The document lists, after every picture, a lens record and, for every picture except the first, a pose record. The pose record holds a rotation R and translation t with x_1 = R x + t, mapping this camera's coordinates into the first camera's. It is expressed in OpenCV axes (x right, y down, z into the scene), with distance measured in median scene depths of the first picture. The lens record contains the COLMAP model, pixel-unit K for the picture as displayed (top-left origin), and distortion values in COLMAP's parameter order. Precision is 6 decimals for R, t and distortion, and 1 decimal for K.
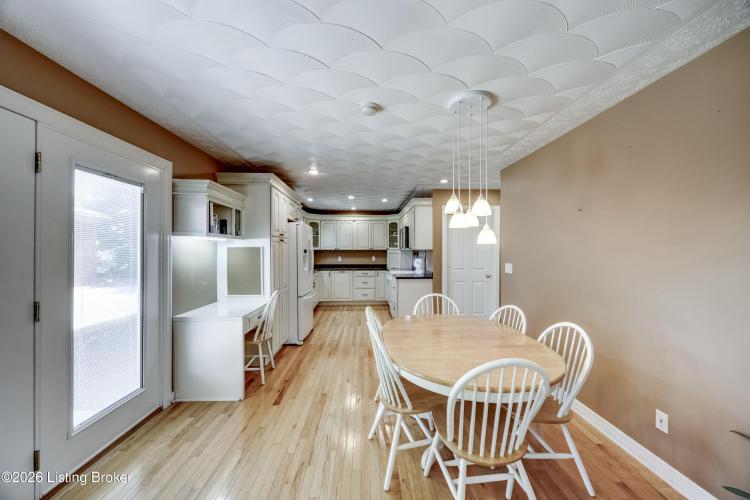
lens RADIAL K [[286.6, 0, 377.1], [0, 286.6, 248.9], [0, 0, 1]] dist [-0.000085, -0.000010]
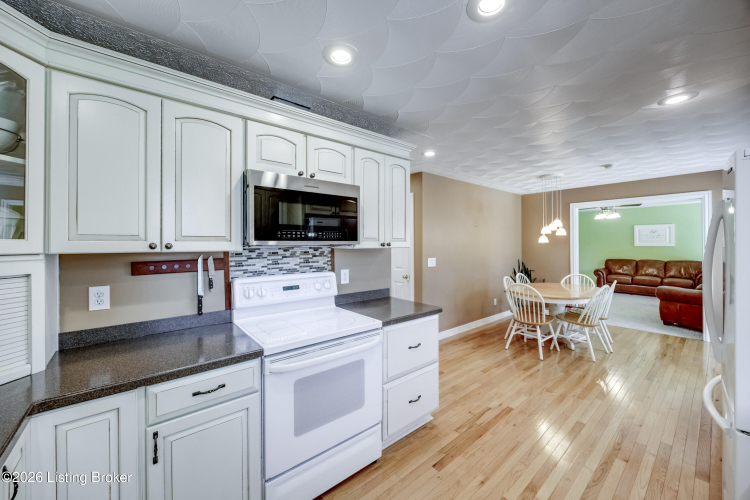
lens RADIAL K [[288.4, 0, 374.0], [0, 288.4, 242.2], [0, 0, 1]] dist [-0.000389, -0.000017]
pose [[-0.603965, 0.008657, 0.796964, -0.166058], [0.002229, 0.999955, -0.009172, -0.002196], [-0.797008, -0.003763, -0.603957, 0.971552]]
